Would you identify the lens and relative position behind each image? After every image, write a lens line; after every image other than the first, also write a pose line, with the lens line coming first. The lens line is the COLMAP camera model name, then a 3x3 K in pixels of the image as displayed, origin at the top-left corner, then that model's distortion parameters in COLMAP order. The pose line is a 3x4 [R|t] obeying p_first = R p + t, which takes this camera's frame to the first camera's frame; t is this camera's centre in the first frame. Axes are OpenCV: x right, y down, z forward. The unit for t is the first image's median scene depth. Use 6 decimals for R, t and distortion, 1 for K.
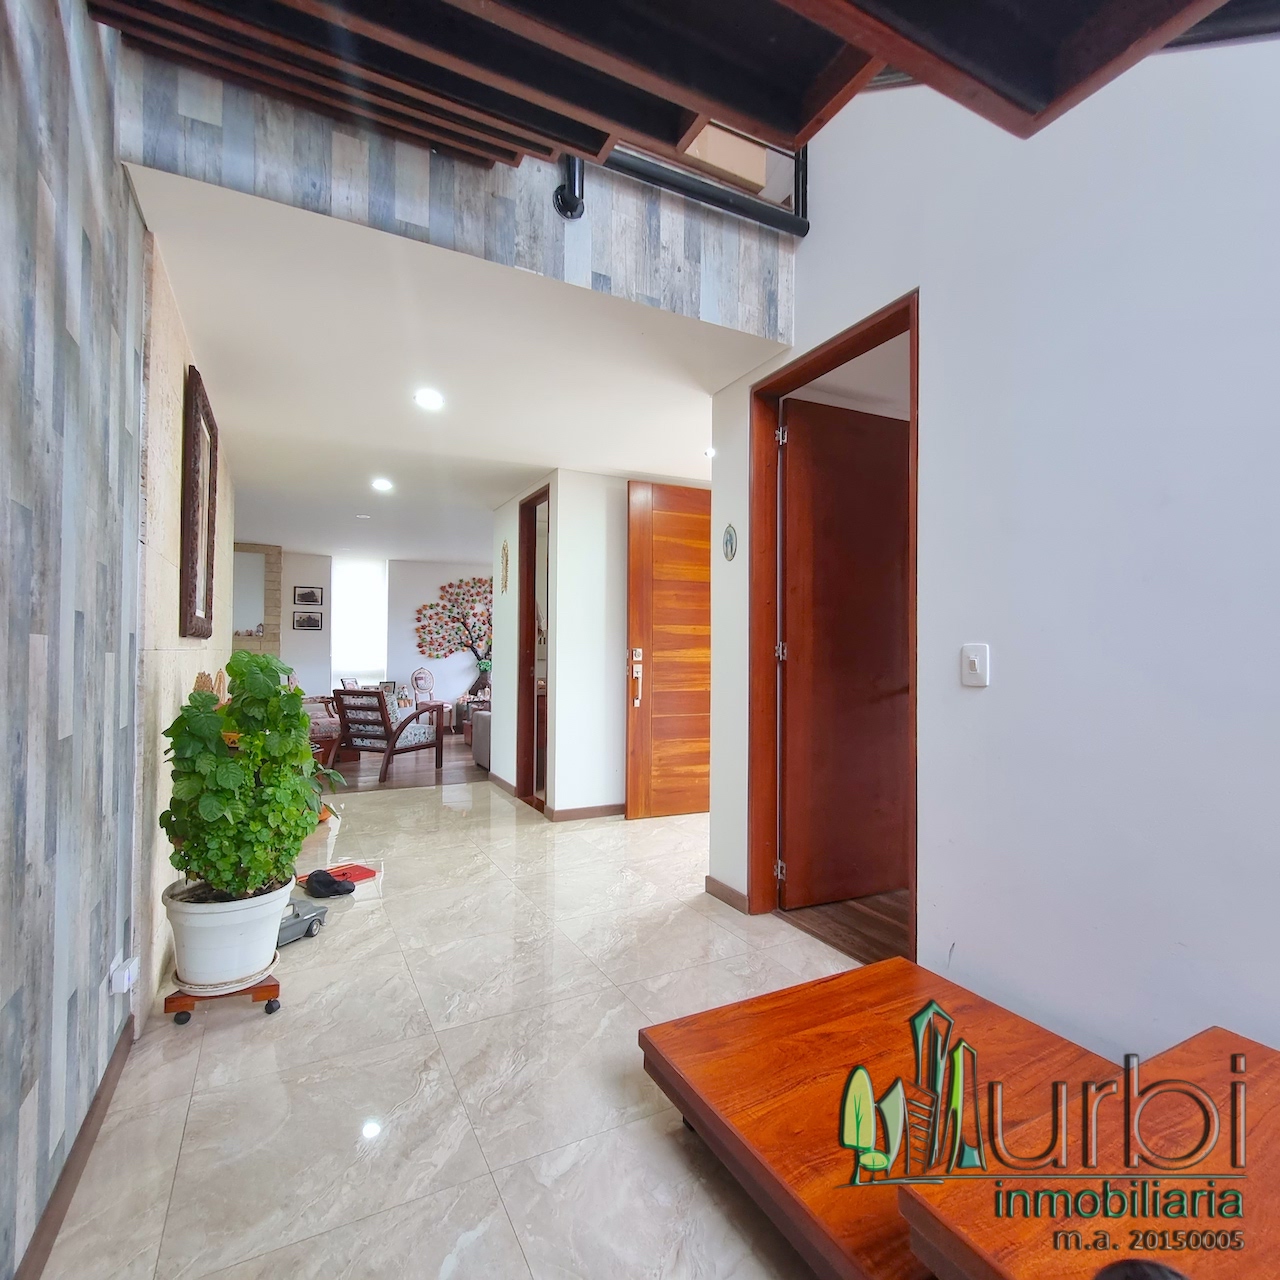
lens RADIAL K [[670.9, 0, 636.9], [0, 670.9, 642.6], [0, 0, 1]] dist [0.005953, -0.000760]
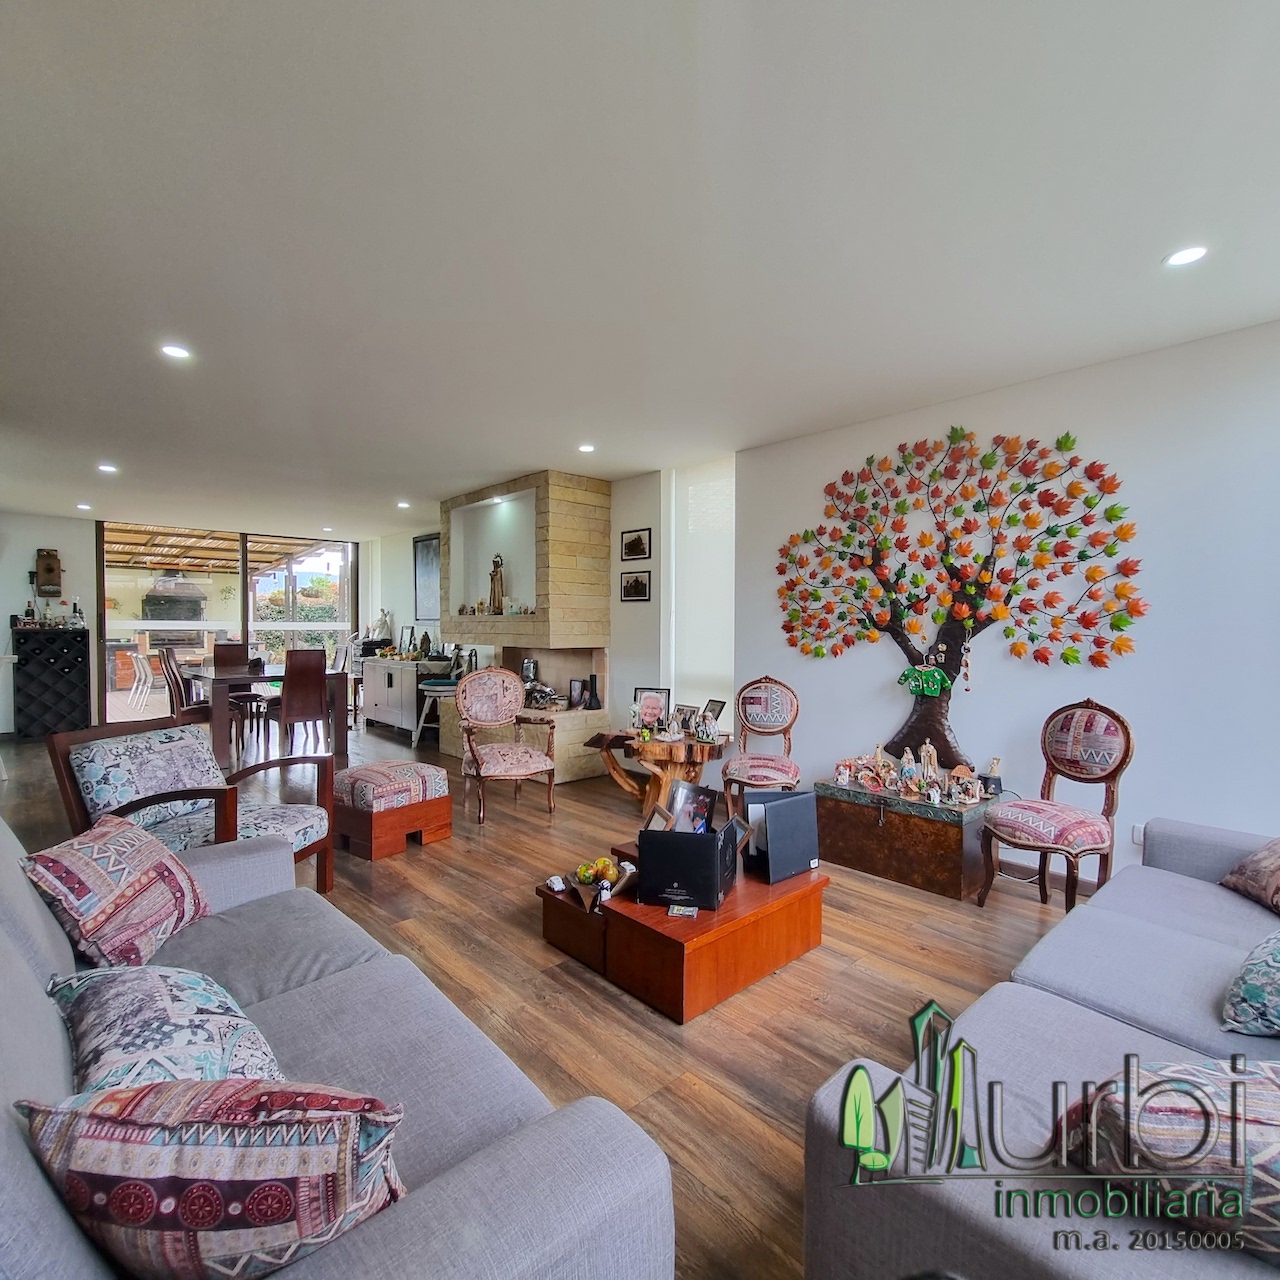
lens RADIAL K [[670.9, 0, 634.1], [0, 670.9, 637.8], [0, 0, 1]] dist [0.005953, -0.000760]
pose [[0.266905, 0.015306, -0.963601, 0.088093], [0.014592, 0.999695, 0.019921, 0.001429], [0.963612, -0.019378, 0.266601, 0.836607]]
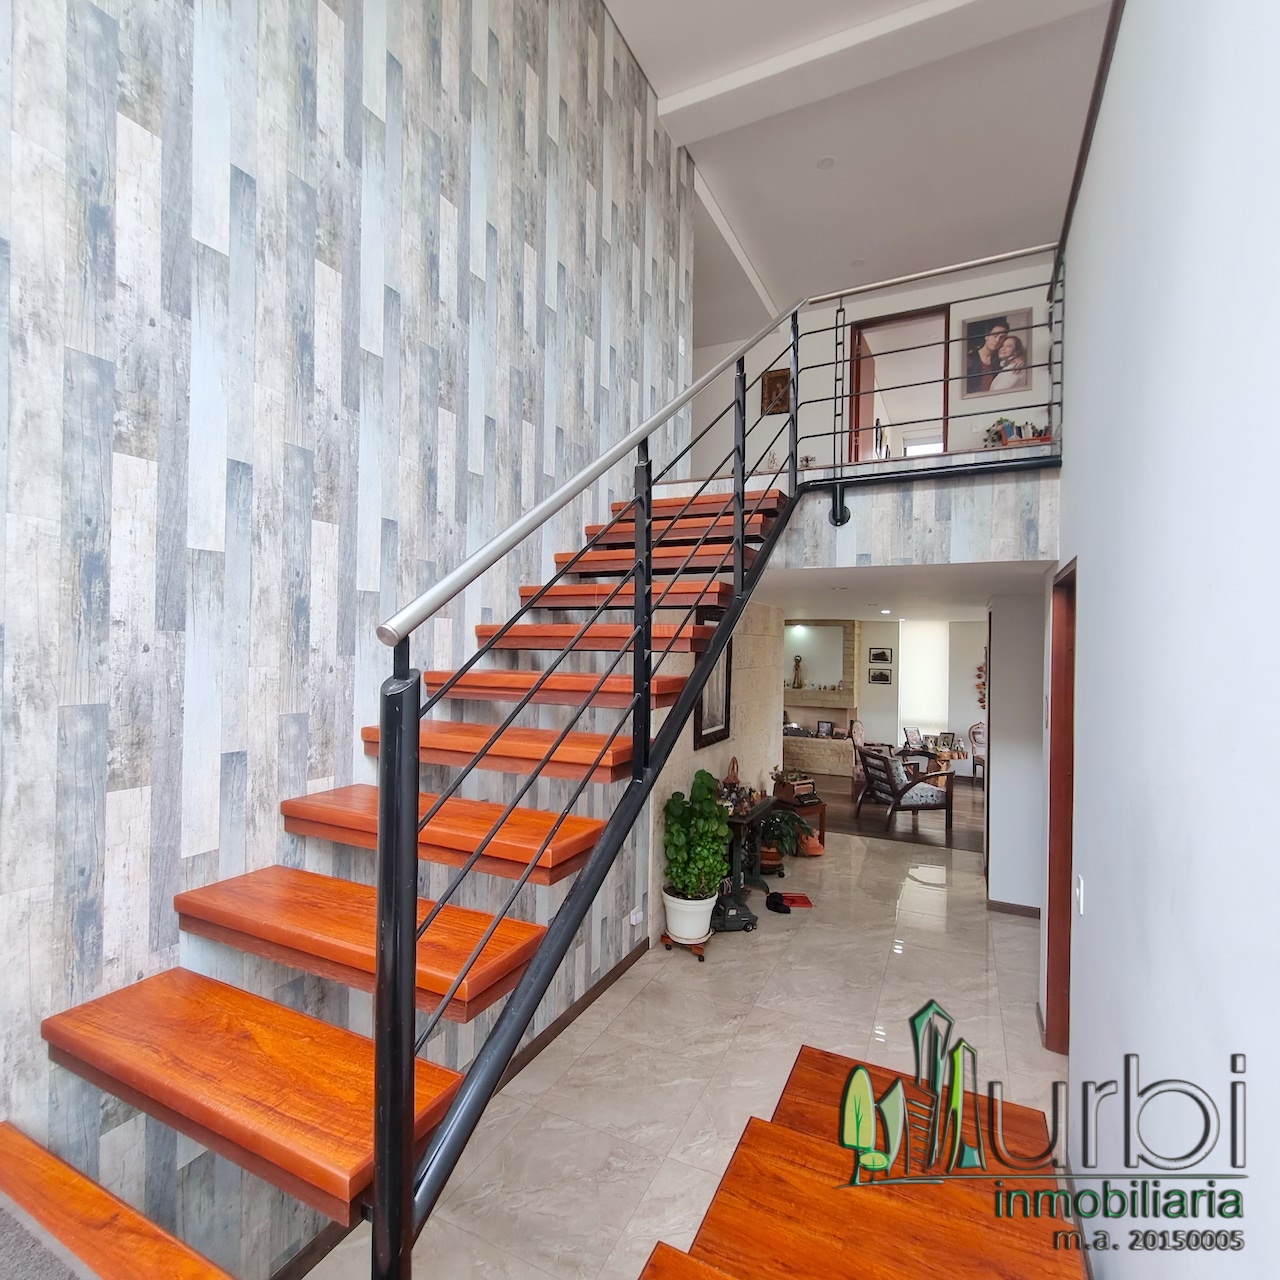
lens RADIAL K [[670.9, 0, 633.5], [0, 670.9, 645.4], [0, 0, 1]] dist [0.005953, -0.000760]
pose [[0.594395, 0.002887, -0.804168, 0.218770], [-0.001407, 0.999996, 0.002551, -0.090398], [0.804172, -0.000385, 0.594397, -0.077430]]
